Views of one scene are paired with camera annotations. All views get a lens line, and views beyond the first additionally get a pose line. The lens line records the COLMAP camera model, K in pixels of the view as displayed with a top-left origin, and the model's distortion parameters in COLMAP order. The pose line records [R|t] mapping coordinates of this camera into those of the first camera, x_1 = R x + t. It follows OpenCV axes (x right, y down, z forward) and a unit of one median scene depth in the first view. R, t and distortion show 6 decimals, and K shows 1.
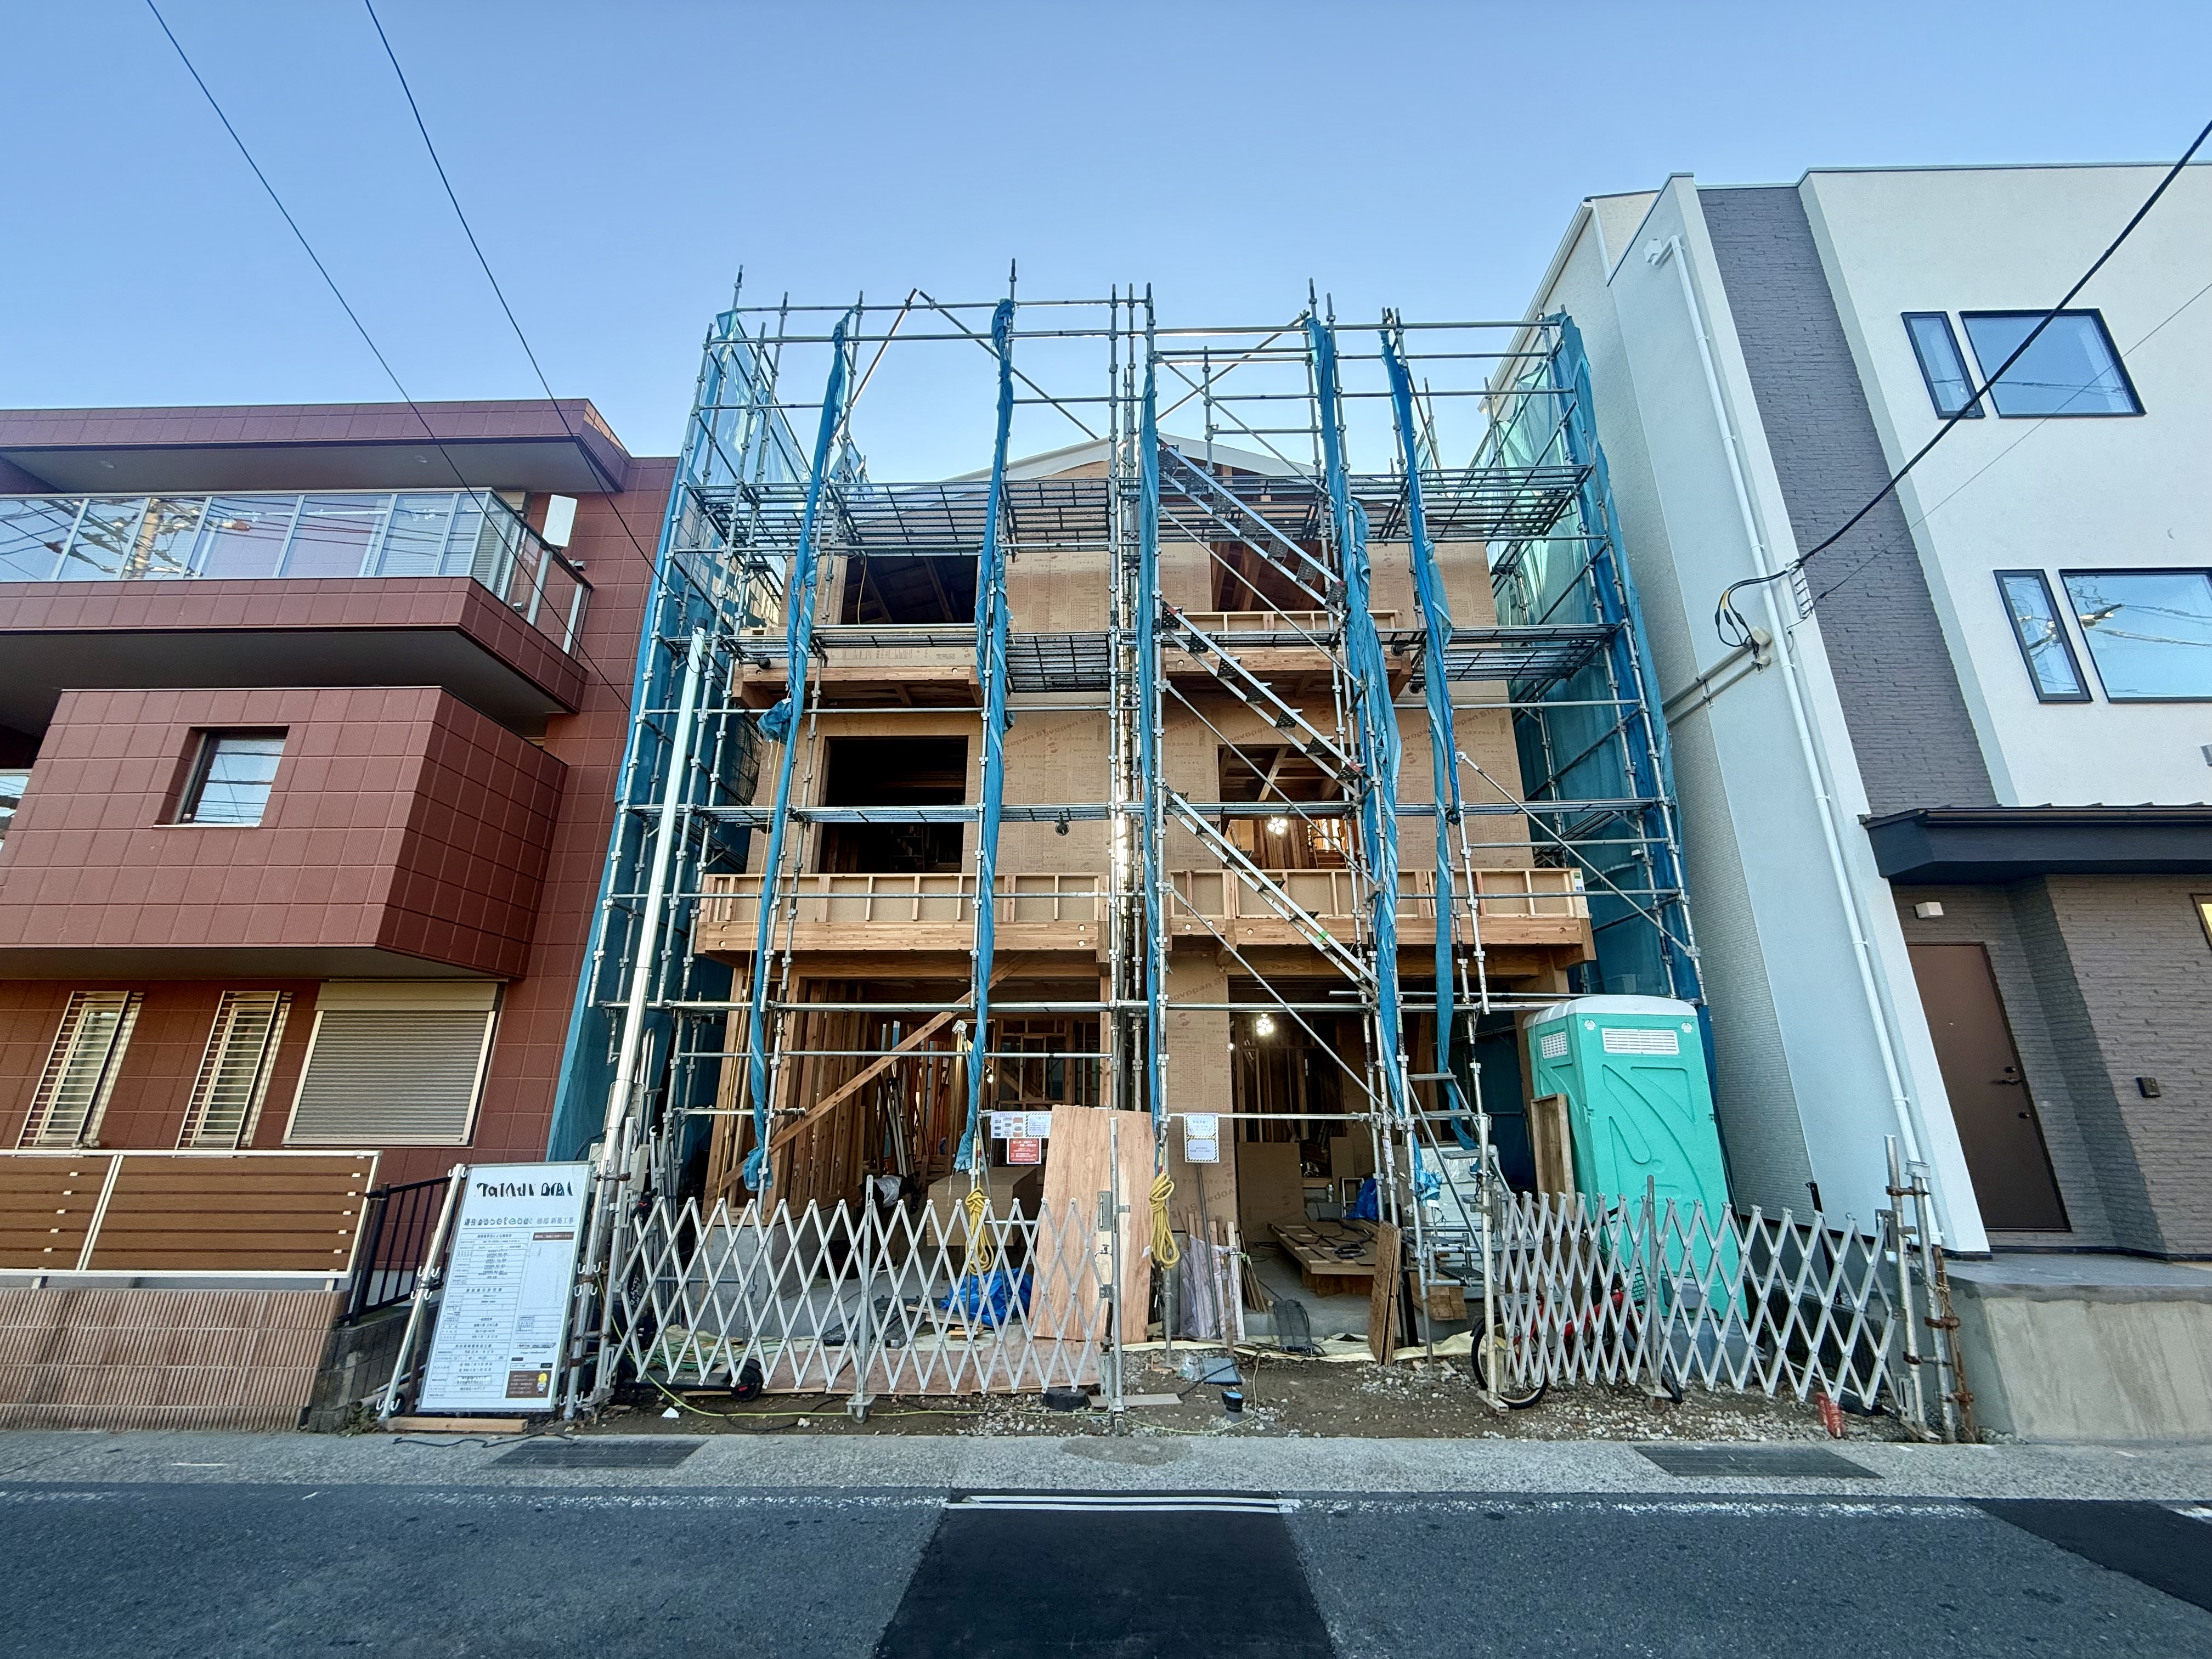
lens RADIAL K [[883.3, 0, 1106.0], [0, 883.3, 829.5], [0, 0, 1]] dist [-0.000939, -0.000046]
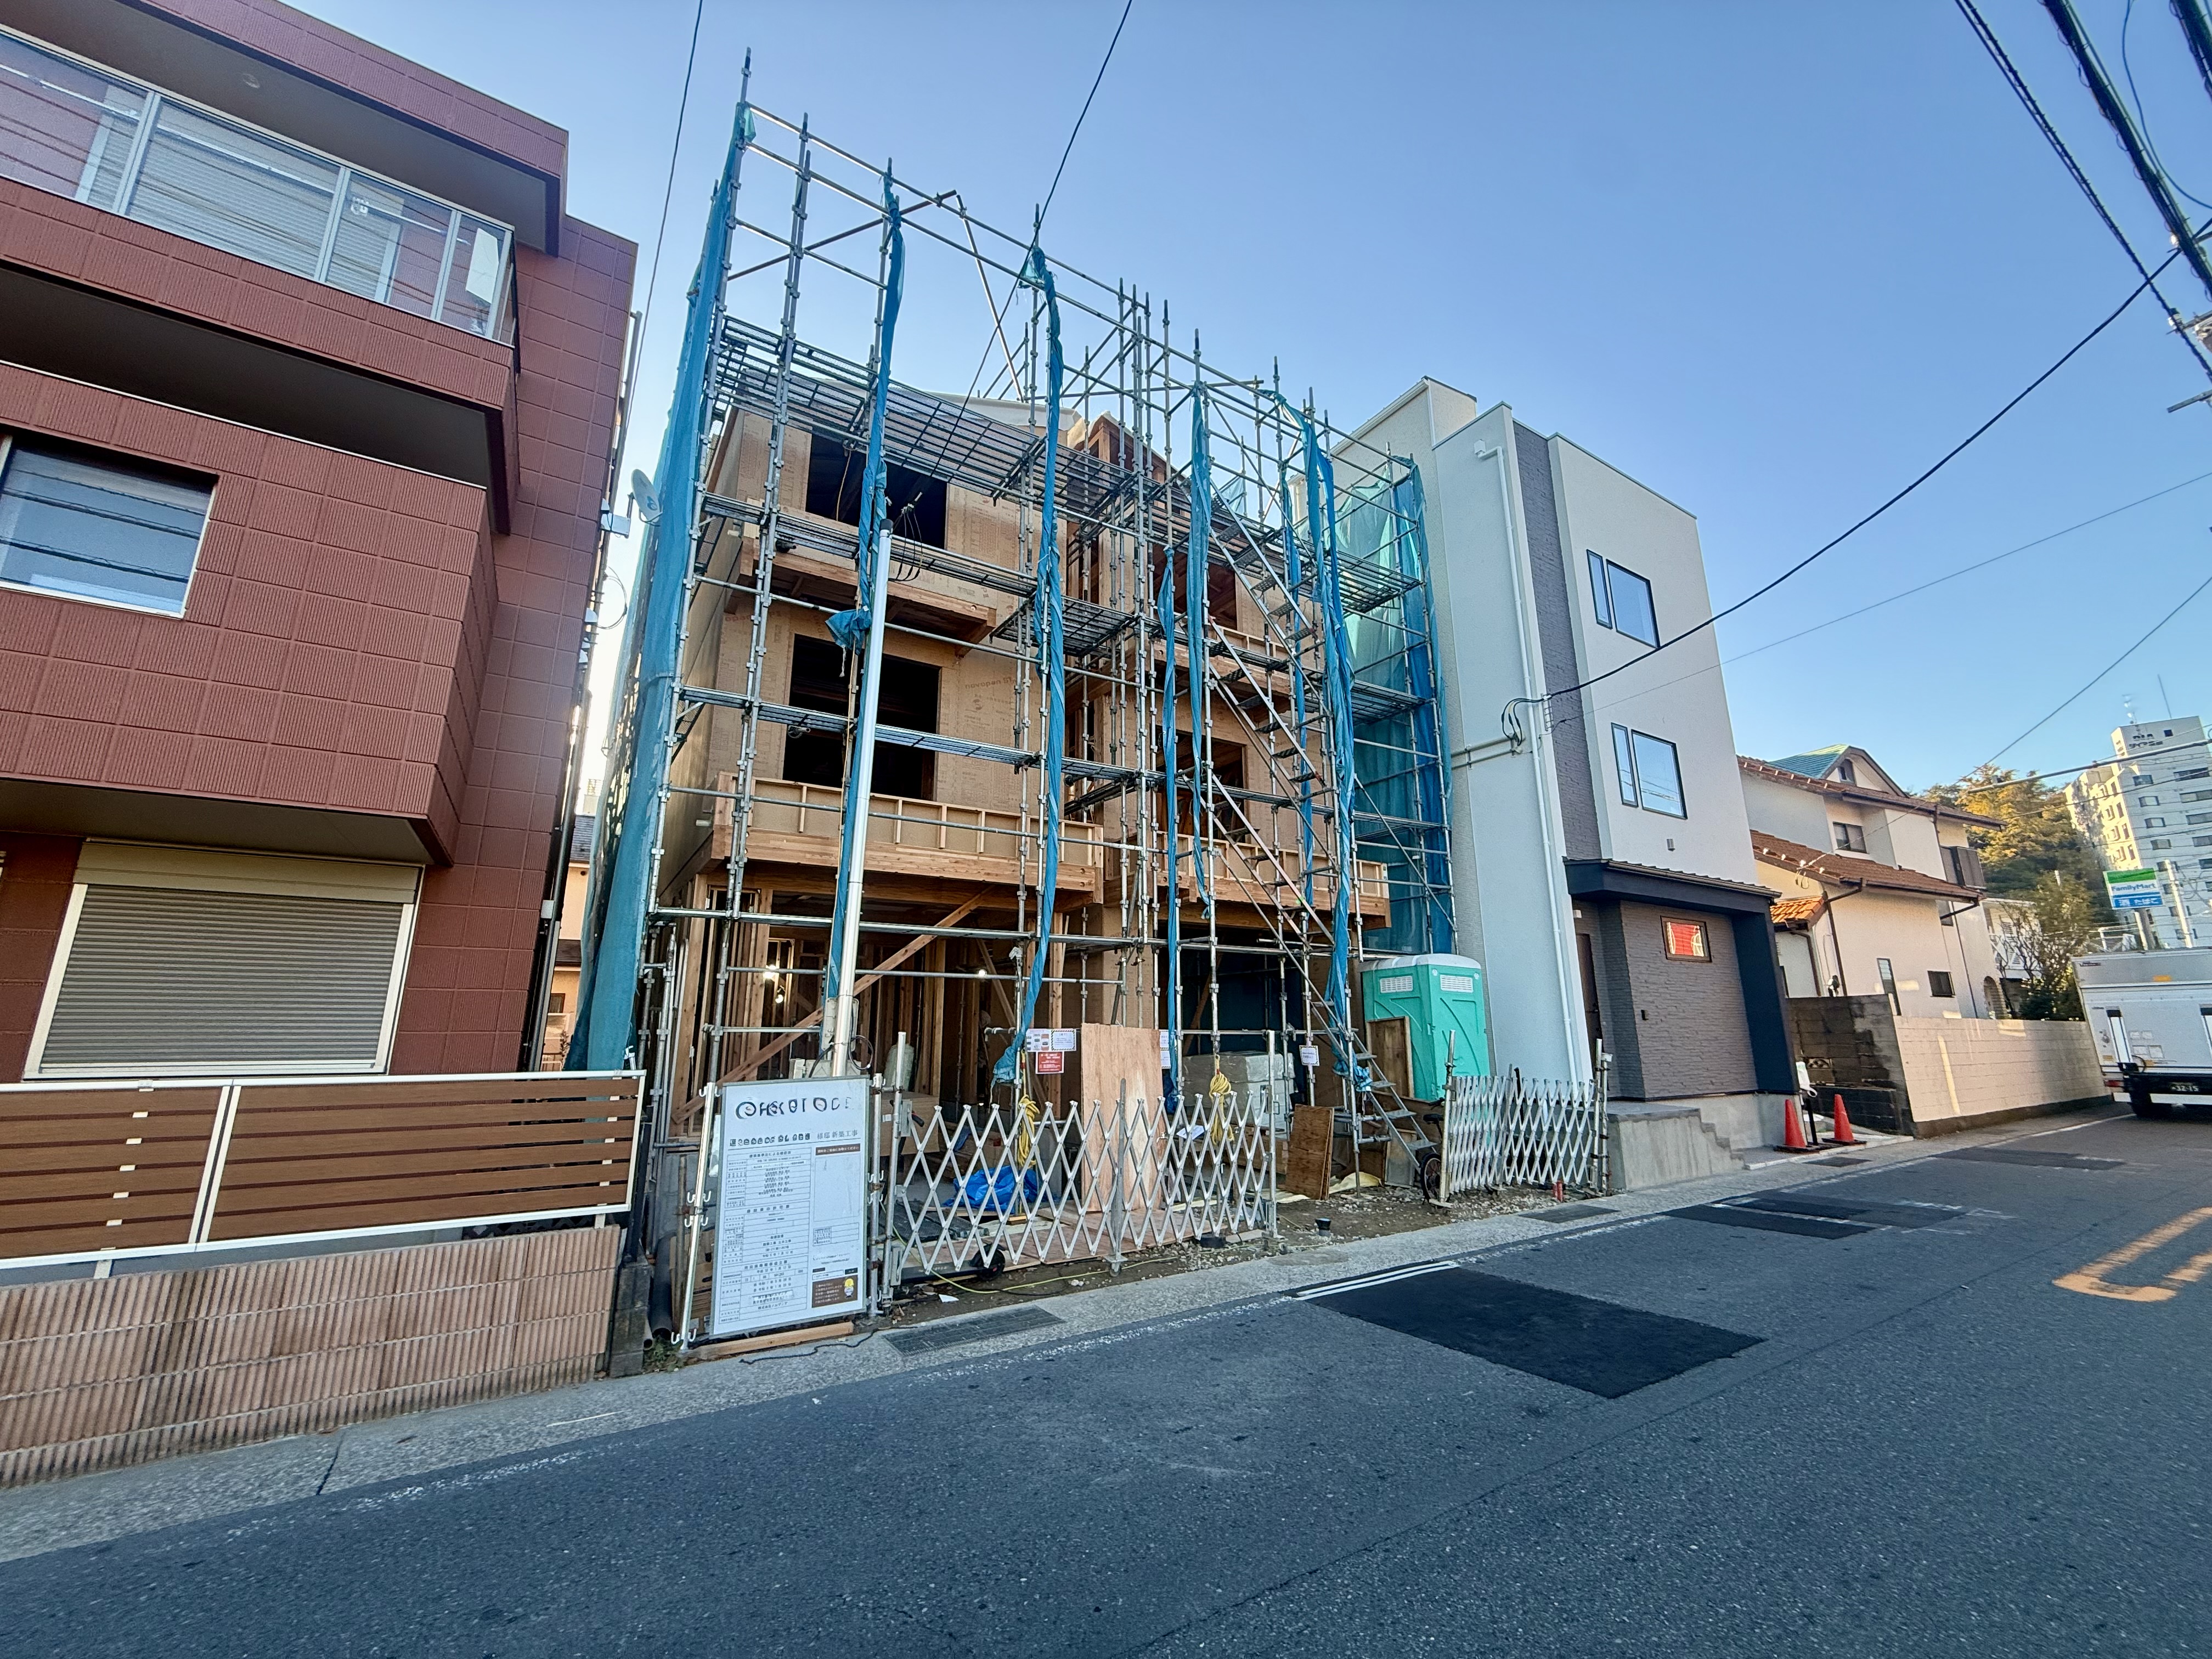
lens RADIAL K [[883.3, 0, 1106.0], [0, 883.3, 829.5], [0, 0, 1]] dist [-0.000939, -0.000046]
pose [[0.834904, 0.120335, 0.537080, -0.817353], [-0.163422, 0.986000, 0.033126, 0.020718], [-0.525575, -0.115427, 0.842880, 0.040242]]
